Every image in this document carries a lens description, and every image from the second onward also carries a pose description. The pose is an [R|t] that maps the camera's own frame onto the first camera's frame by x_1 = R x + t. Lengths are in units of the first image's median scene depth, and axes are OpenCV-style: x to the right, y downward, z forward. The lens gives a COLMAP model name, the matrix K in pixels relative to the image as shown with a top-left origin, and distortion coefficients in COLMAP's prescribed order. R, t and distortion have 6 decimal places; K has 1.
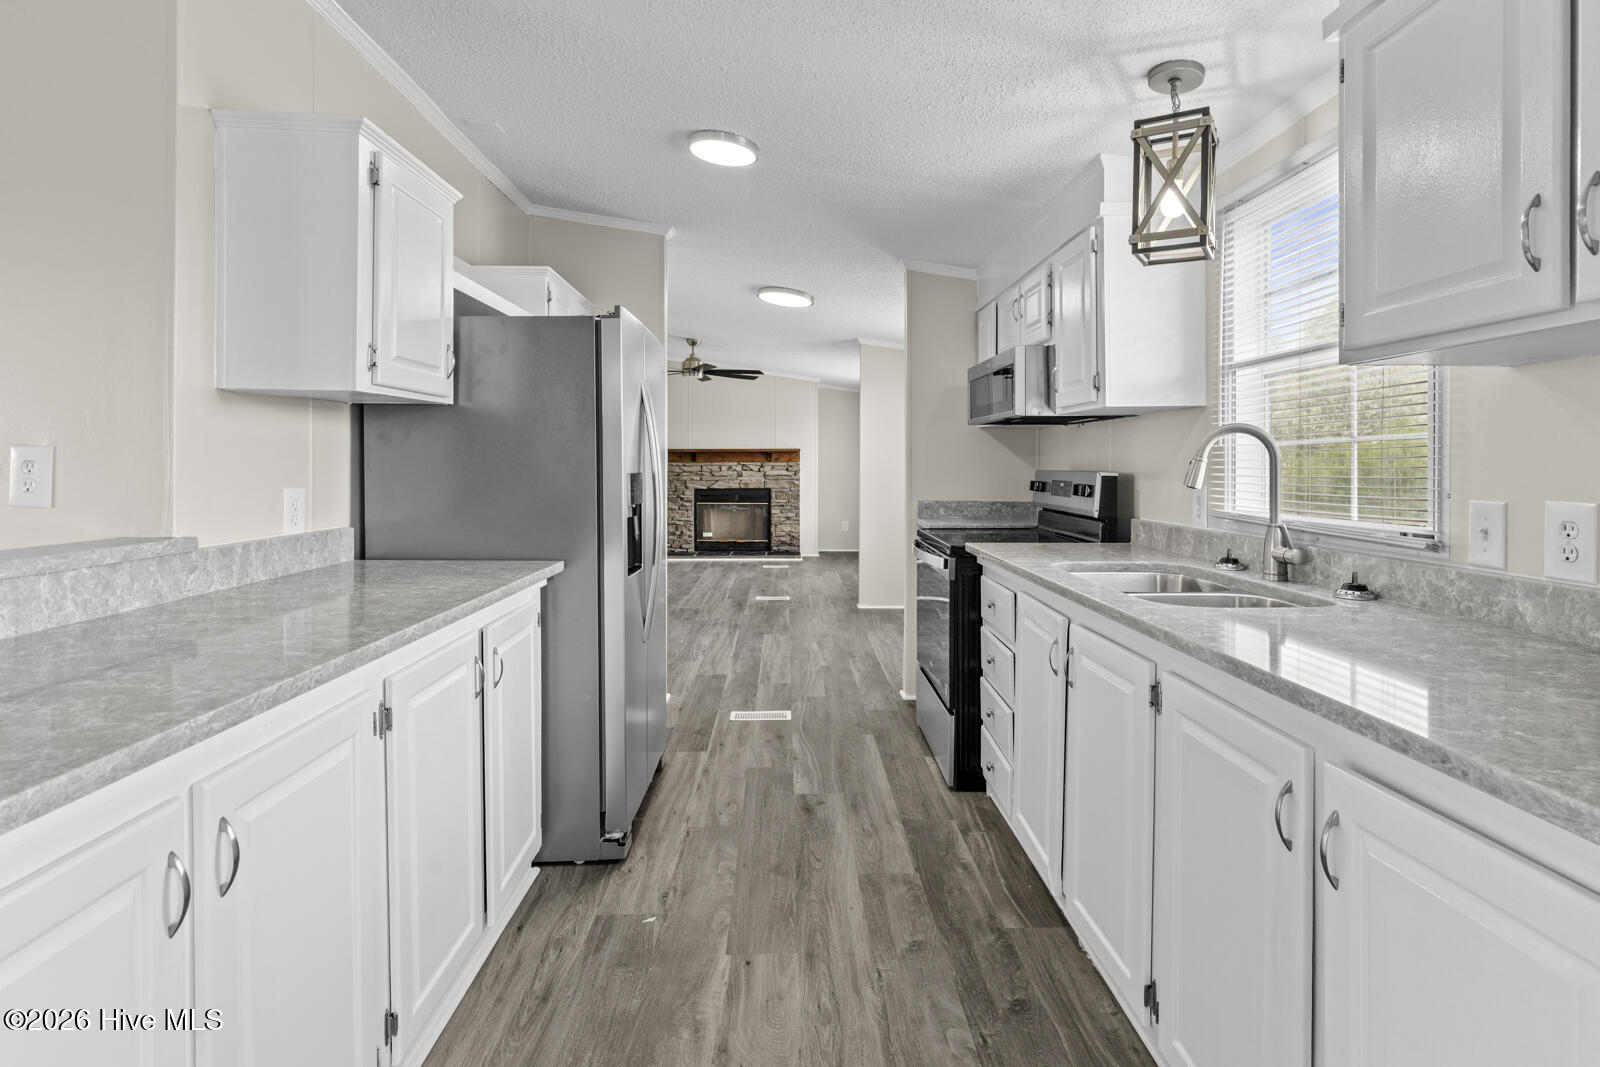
lens RADIAL K [[795.4, 0, 804.8], [0, 795.4, 469.4], [0, 0, 1]] dist [0.000006, -0.000397]
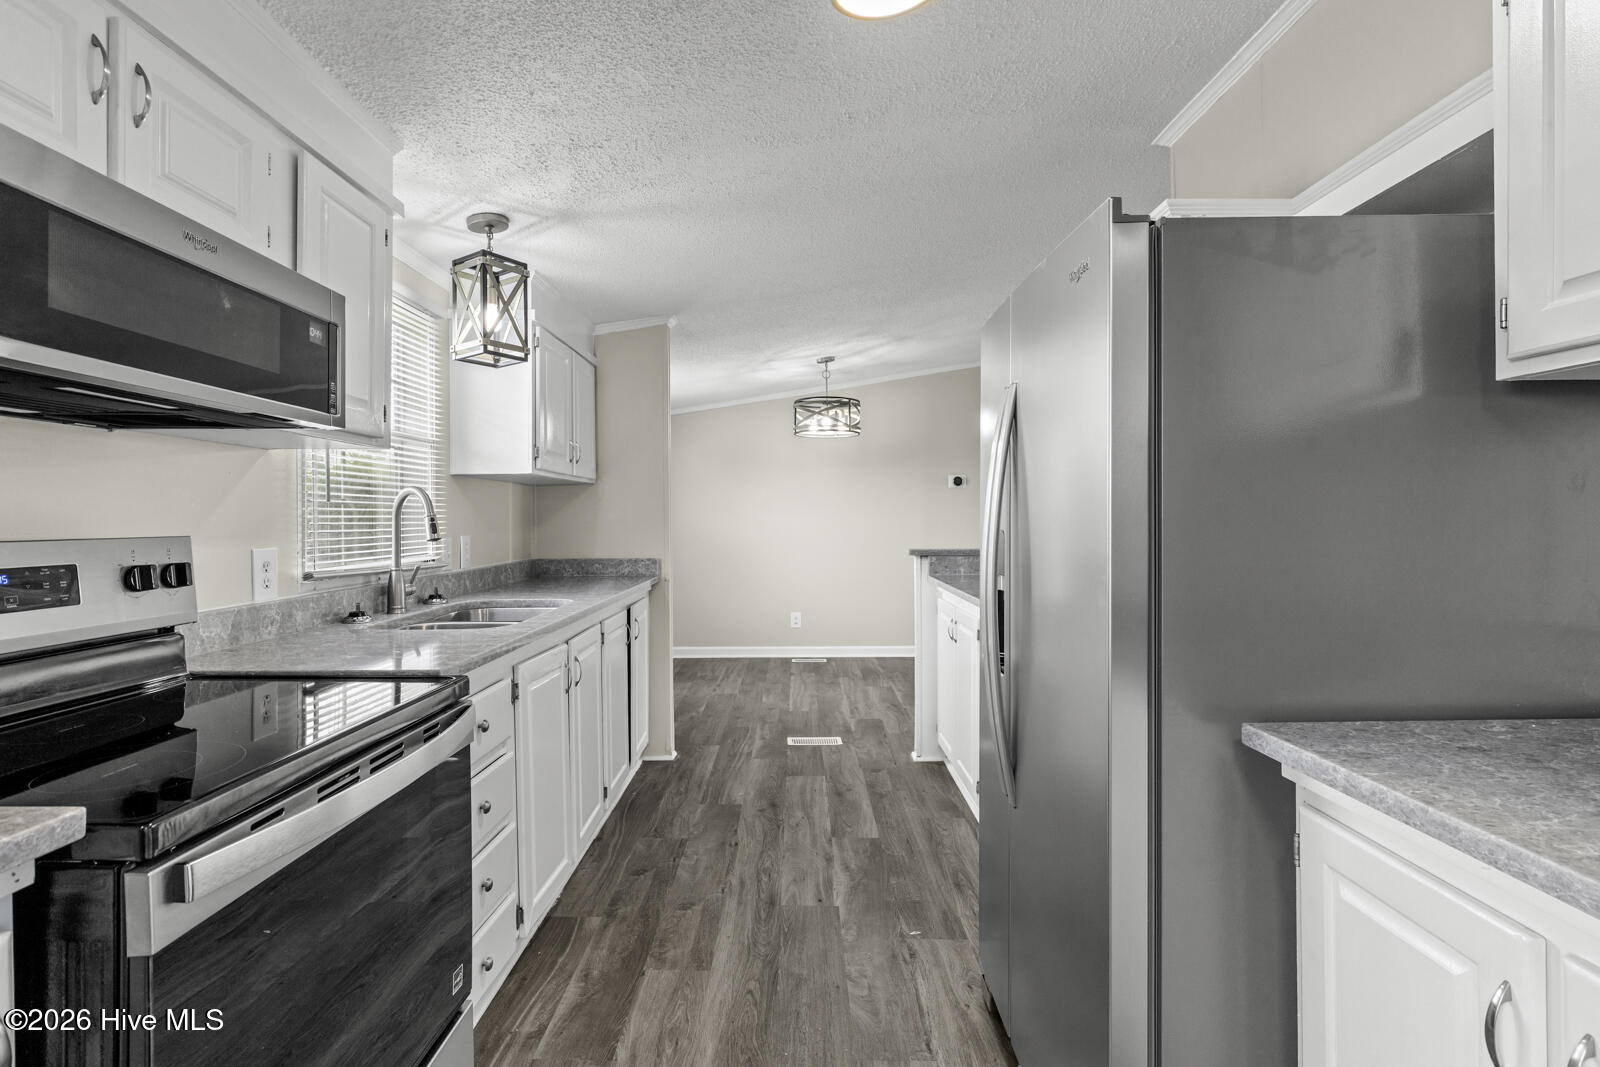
lens RADIAL K [[772.5, 0, 787.8], [0, 772.5, 513.1], [0, 0, 1]] dist [0.001133, -0.000137]
pose [[-0.999246, 0.006807, 0.038236, -0.065118], [0.006824, 0.999977, 0.000304, -0.013384], [-0.038233, 0.000565, -0.999269, 2.070611]]
